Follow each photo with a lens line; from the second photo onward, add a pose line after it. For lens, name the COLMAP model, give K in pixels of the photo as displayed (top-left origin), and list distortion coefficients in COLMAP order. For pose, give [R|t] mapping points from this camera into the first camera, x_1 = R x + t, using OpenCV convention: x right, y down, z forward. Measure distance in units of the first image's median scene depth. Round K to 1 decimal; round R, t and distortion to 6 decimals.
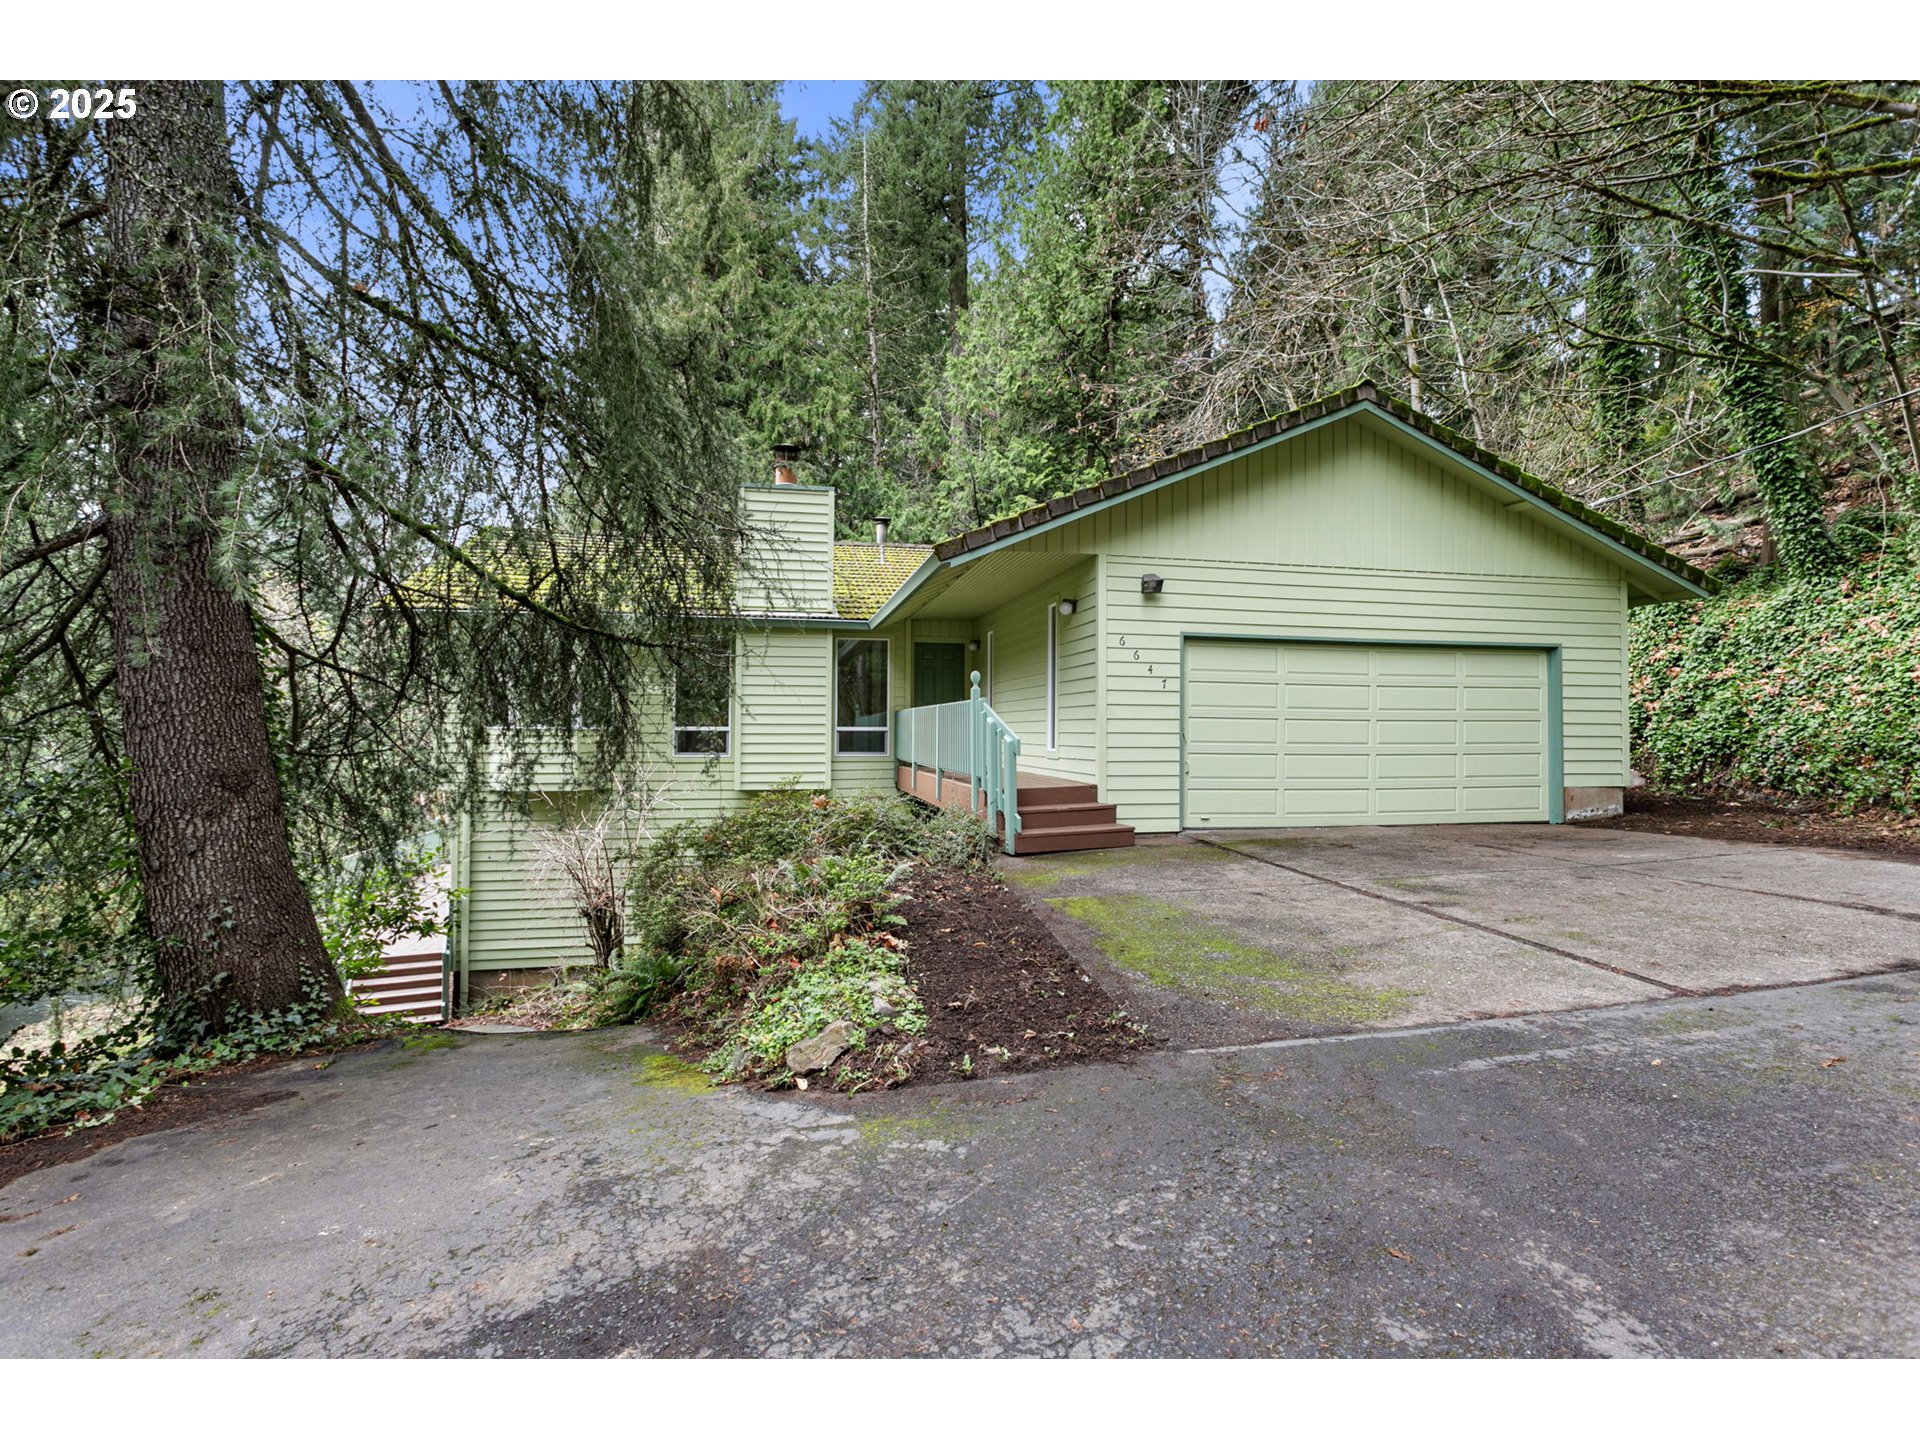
lens RADIAL K [[909.5, 0, 959.2], [0, 909.5, 727.5], [0, 0, 1]] dist [-0.016395, 0.004401]
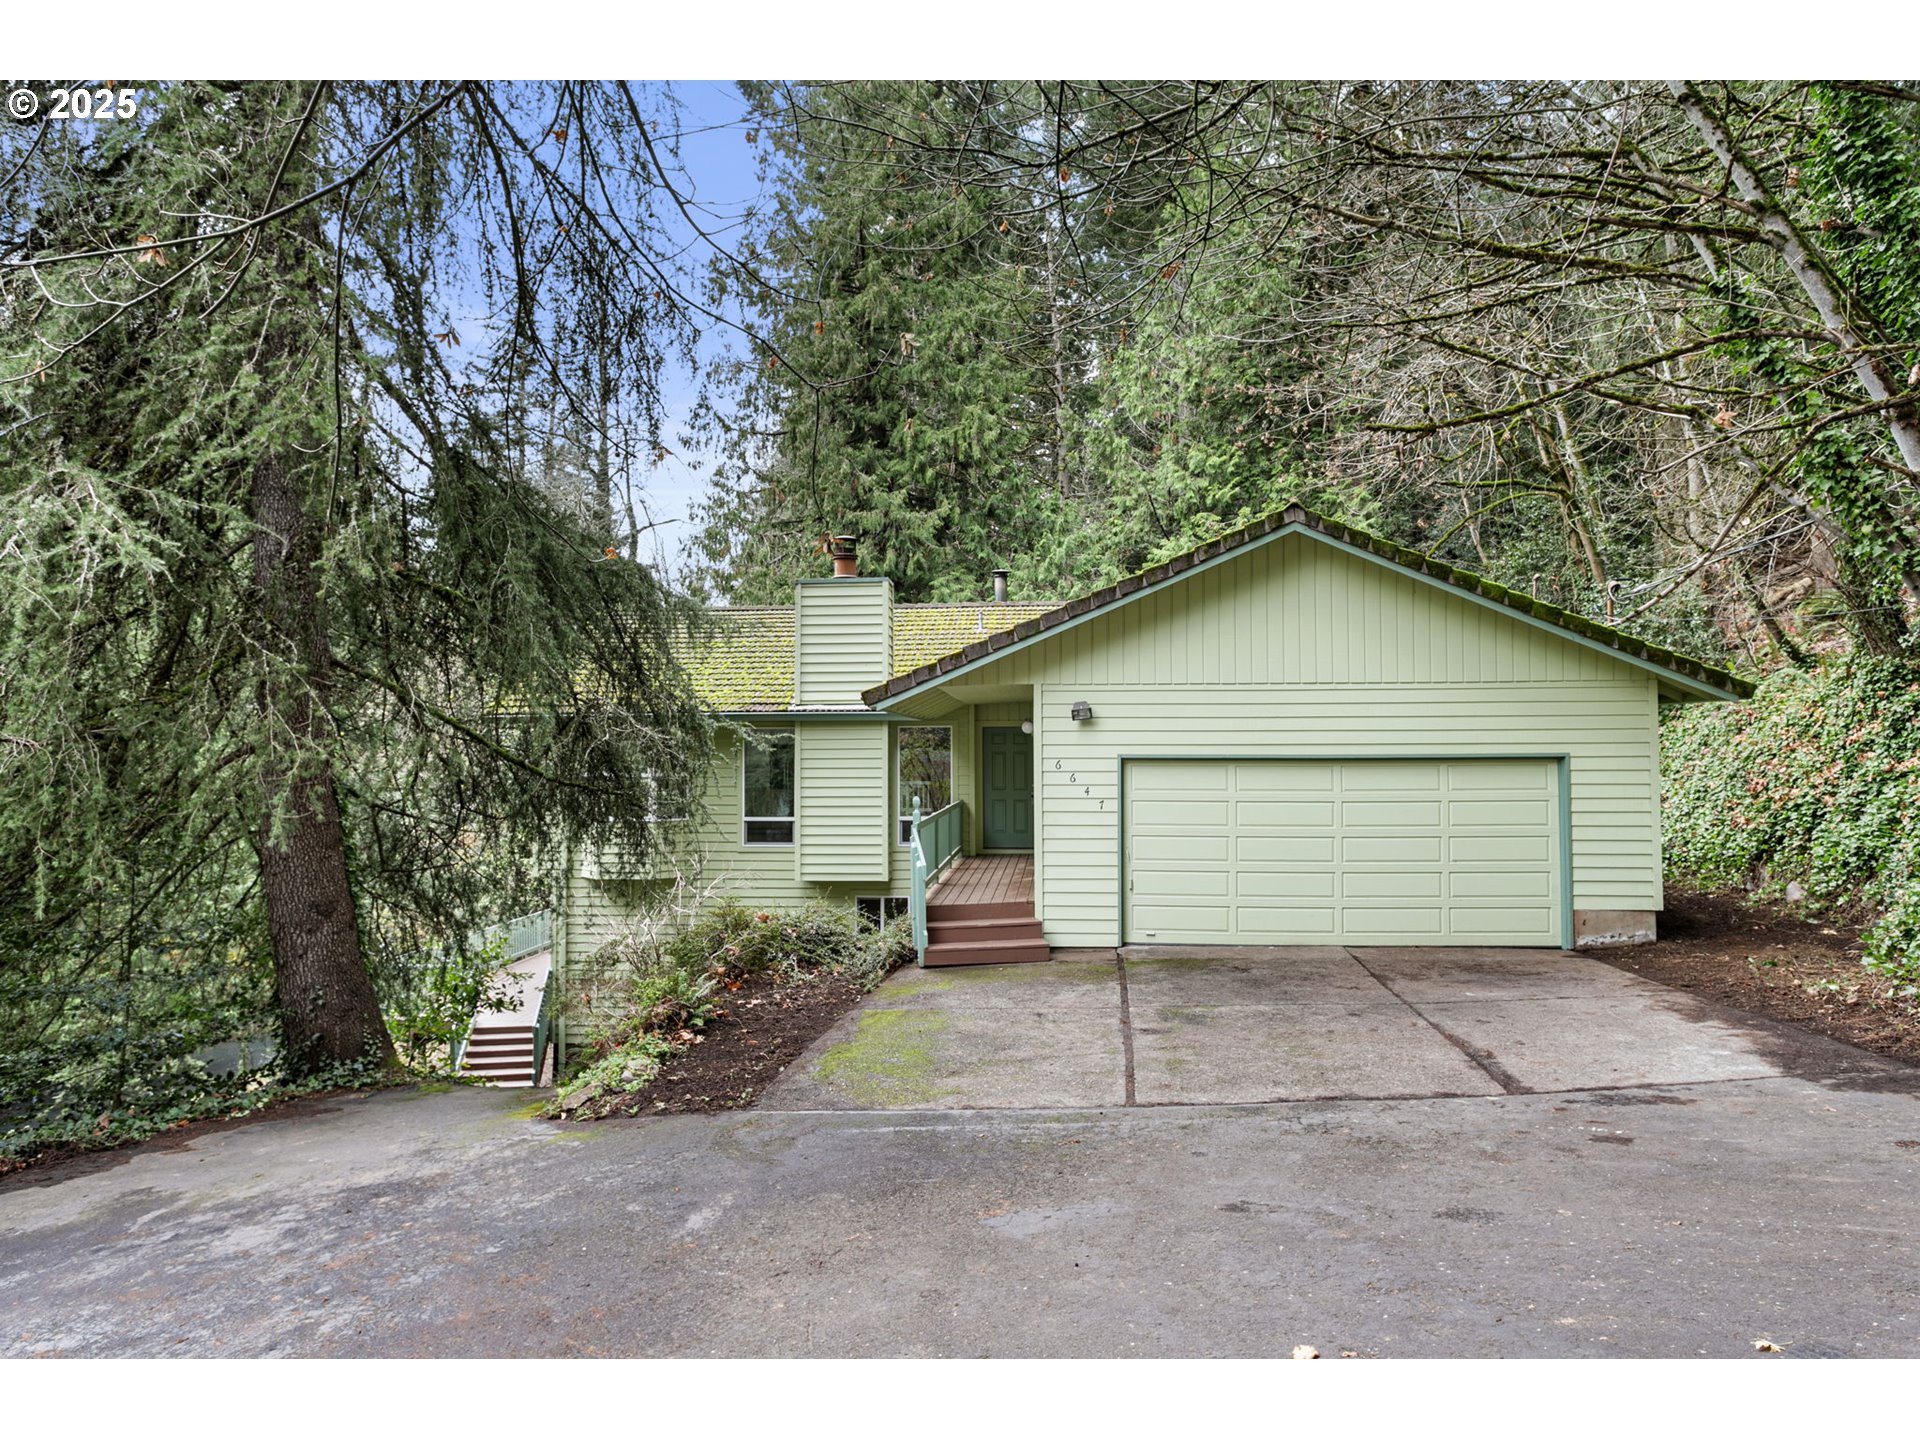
lens RADIAL K [[1227.4, 0, 968.1], [0, 1227.4, 738.1], [0, 0, 1]] dist [-0.009246, -0.000362]
pose [[0.961289, -0.011604, -0.275297, 0.462952], [0.009901, 0.999922, -0.007575, -0.114345], [0.275363, 0.004556, 0.961329, -0.392462]]
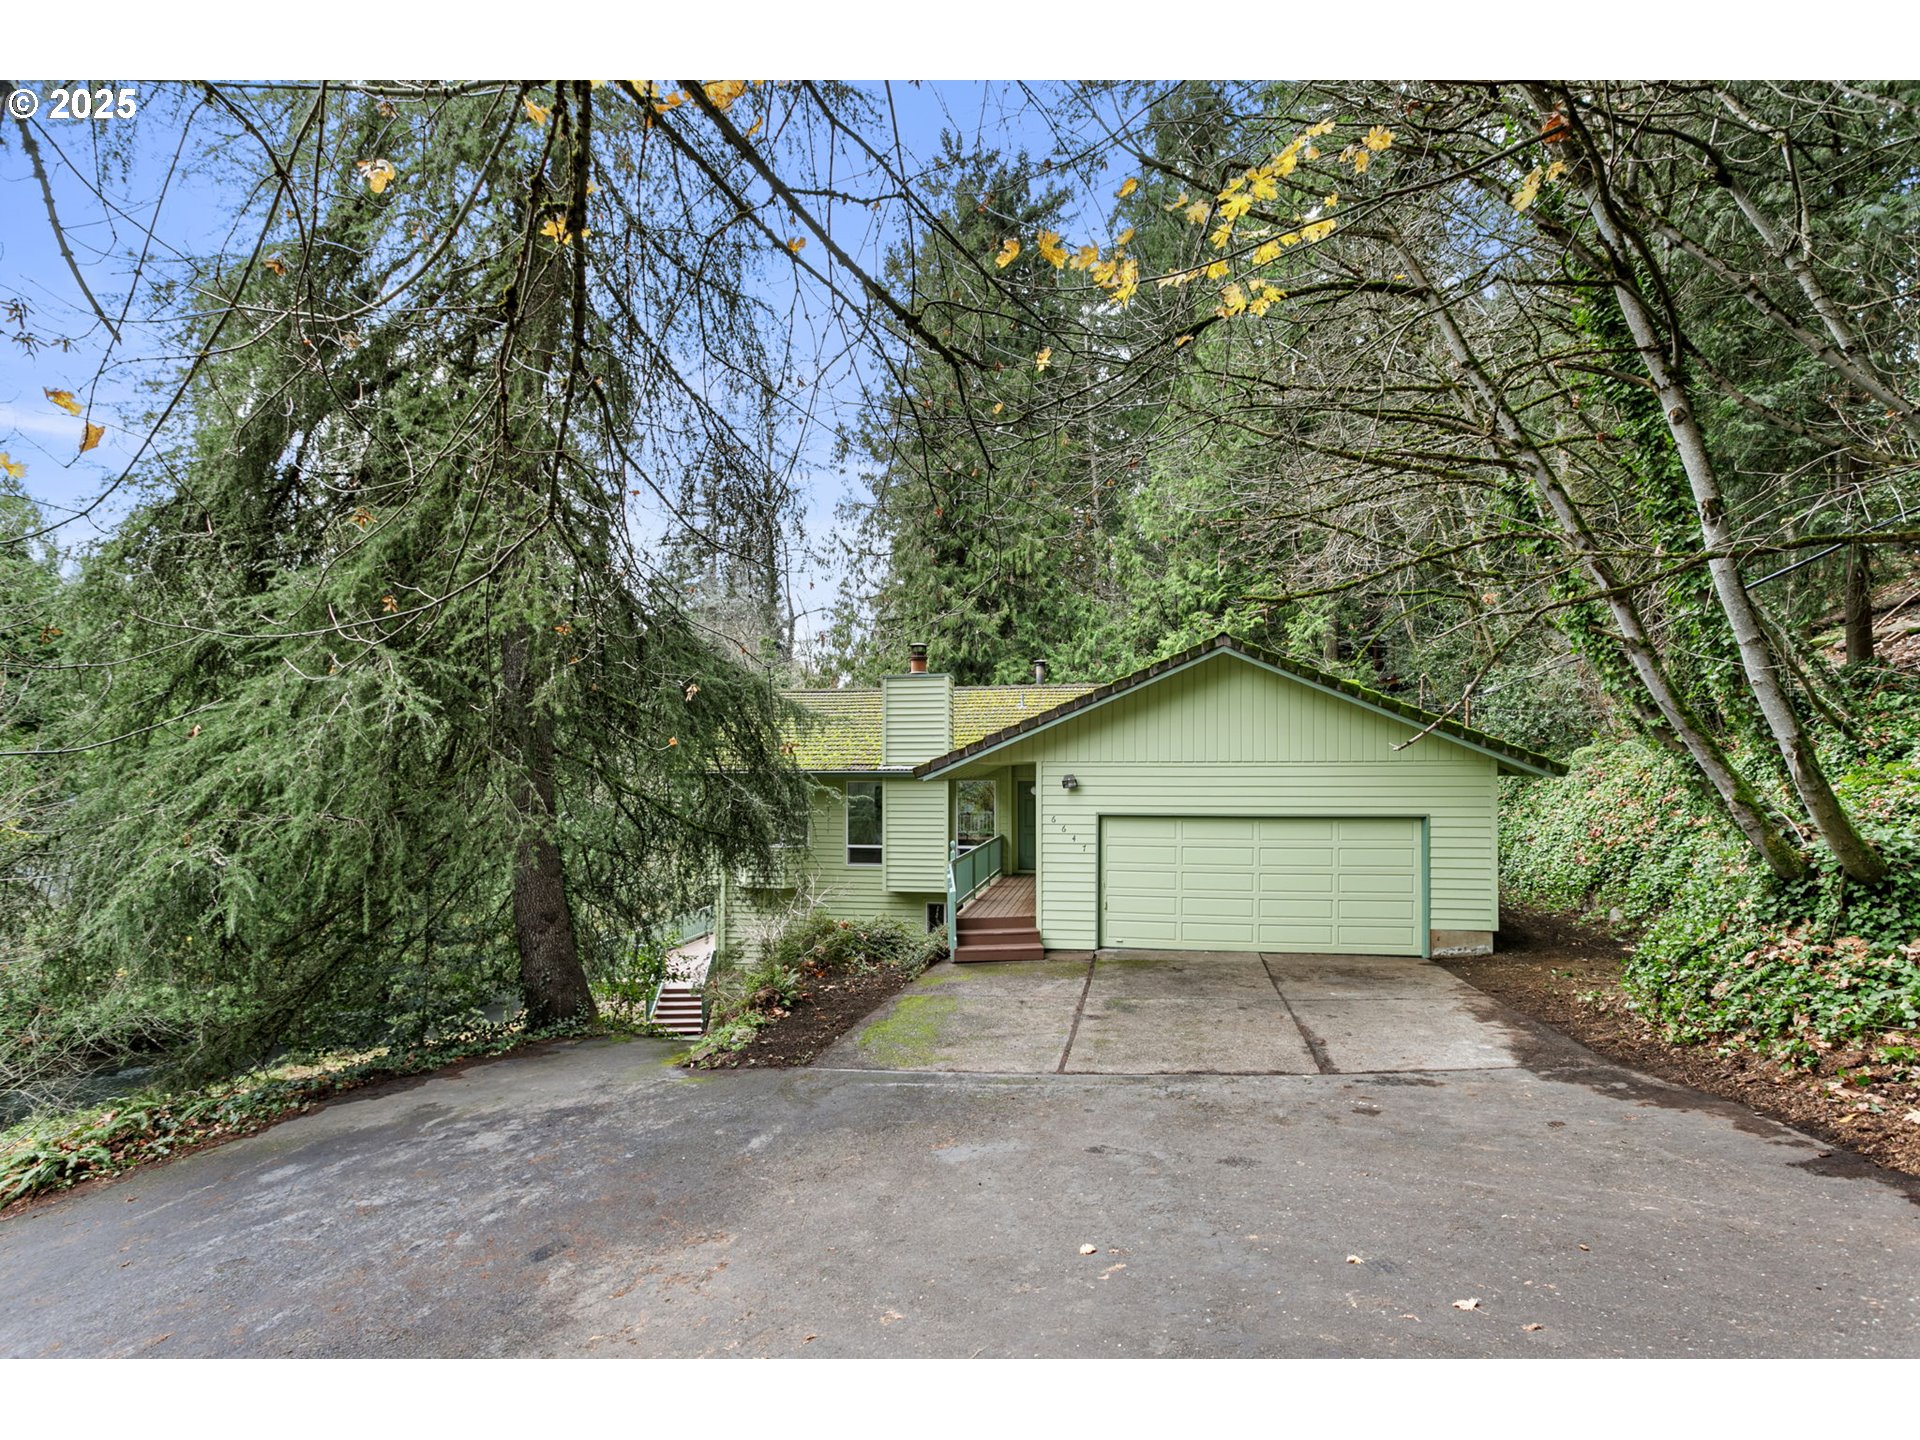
lens RADIAL K [[929.9, 0, 963.8], [0, 929.9, 789.6], [0, 0, 1]] dist [-0.031620, 0.014318]
pose [[0.931769, -0.000040, -0.363051, 0.580986], [0.007585, 0.999784, 0.019358, -0.170383], [0.362972, -0.020791, 0.931568, -0.450839]]
